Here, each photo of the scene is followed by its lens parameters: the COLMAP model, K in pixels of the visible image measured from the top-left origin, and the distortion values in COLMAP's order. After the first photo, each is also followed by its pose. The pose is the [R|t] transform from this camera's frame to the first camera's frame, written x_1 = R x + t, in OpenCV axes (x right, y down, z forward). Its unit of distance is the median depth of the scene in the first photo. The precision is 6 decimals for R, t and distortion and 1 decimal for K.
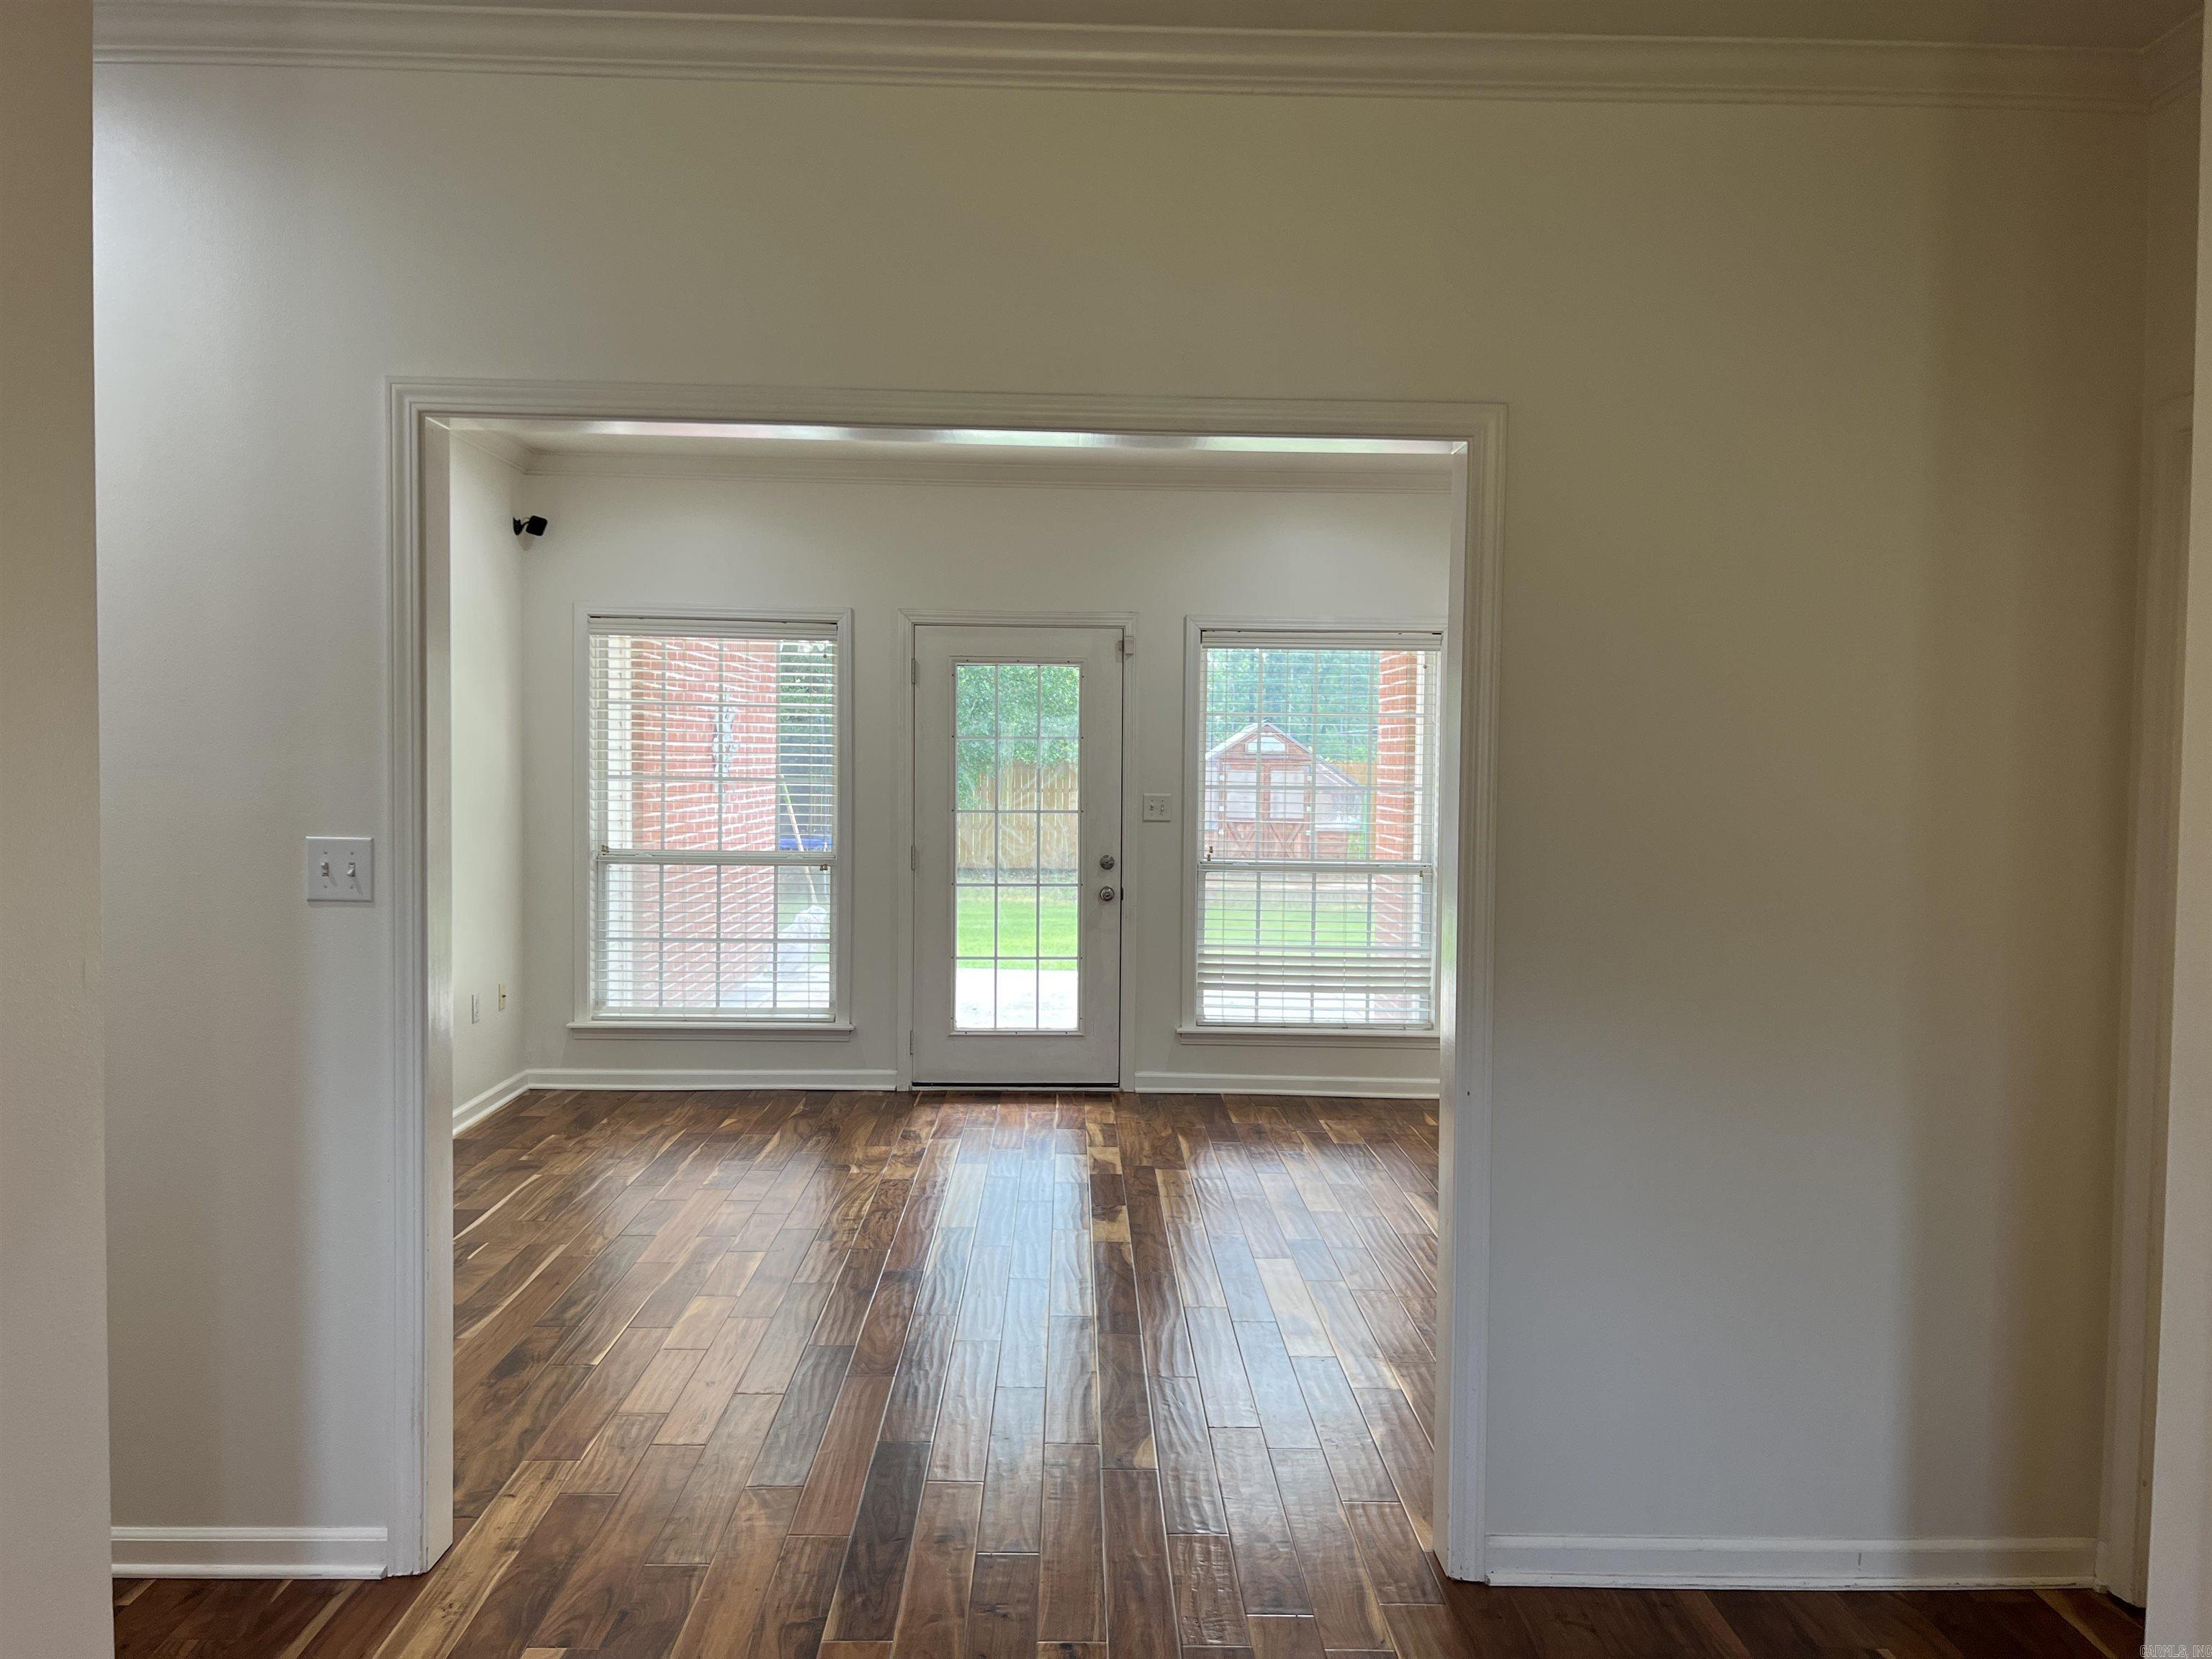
lens RADIAL K [[1637.9, 0, 1112.9], [0, 1637.9, 818.8], [0, 0, 1]] dist [0.068865, -0.066777]
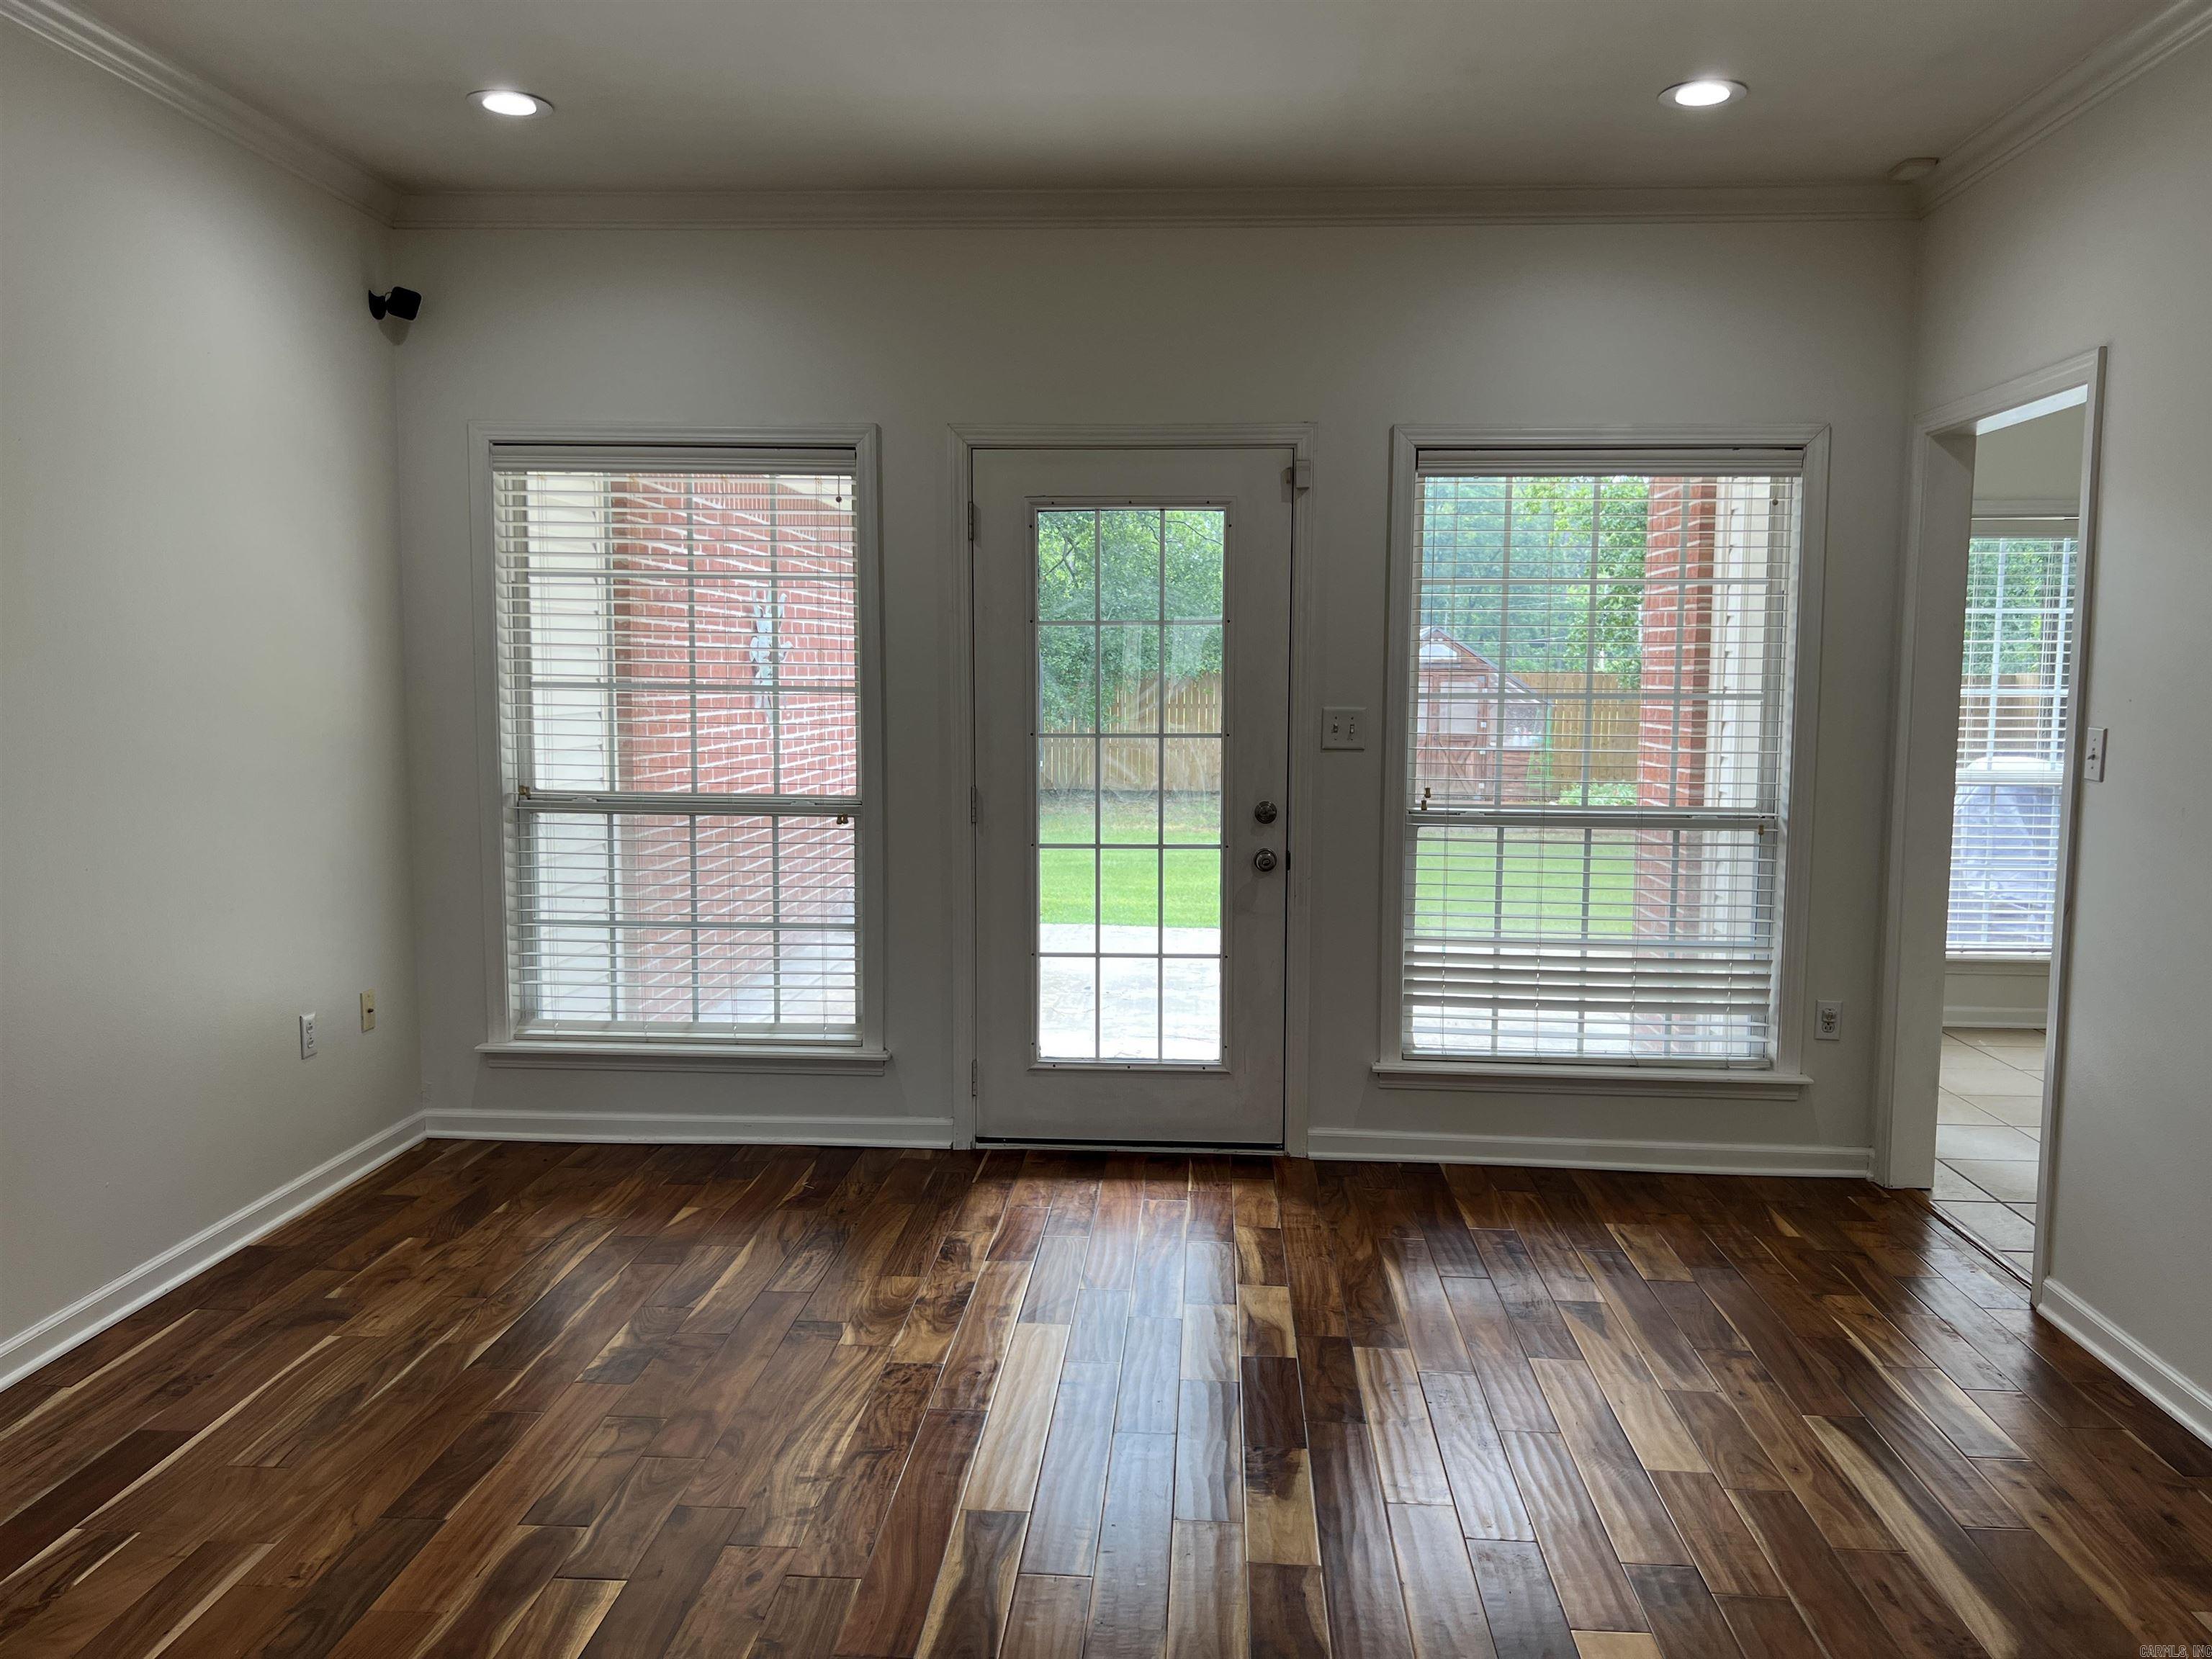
lens RADIAL K [[1637.9, 0, 1112.9], [0, 1637.9, 818.8], [0, 0, 1]] dist [0.068865, -0.066777]
pose [[0.996078, 0.002422, -0.088444, -0.006651], [0.002133, 0.998678, 0.051364, -0.004707], [0.088451, -0.051351, 0.994756, 0.342762]]
